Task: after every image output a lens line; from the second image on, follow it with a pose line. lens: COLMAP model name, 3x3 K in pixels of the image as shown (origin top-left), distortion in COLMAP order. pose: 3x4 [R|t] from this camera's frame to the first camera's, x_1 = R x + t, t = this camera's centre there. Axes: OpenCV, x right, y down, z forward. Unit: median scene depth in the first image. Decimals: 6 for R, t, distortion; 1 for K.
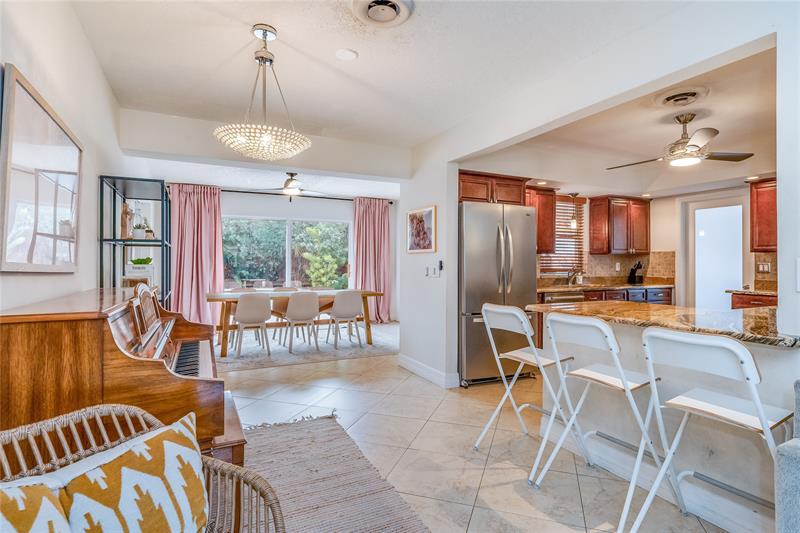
lens RADIAL K [[416.2, 0, 403.0], [0, 416.2, 259.4], [0, 0, 1]] dist [0.001027, 0.000211]
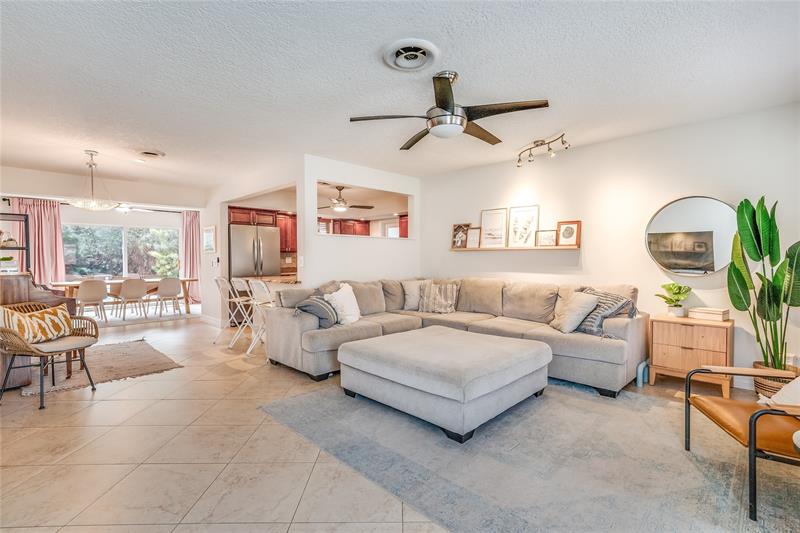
lens RADIAL K [[375.4, 0, 400.0], [0, 375.4, 266.5], [0, 0, 1]] dist [-0.001797, -0.000007]
pose [[0.944547, -0.014983, 0.328035, 0.199730], [0.005346, 0.999528, 0.030259, -0.001188], [-0.328334, -0.026827, 0.944181, -0.516139]]
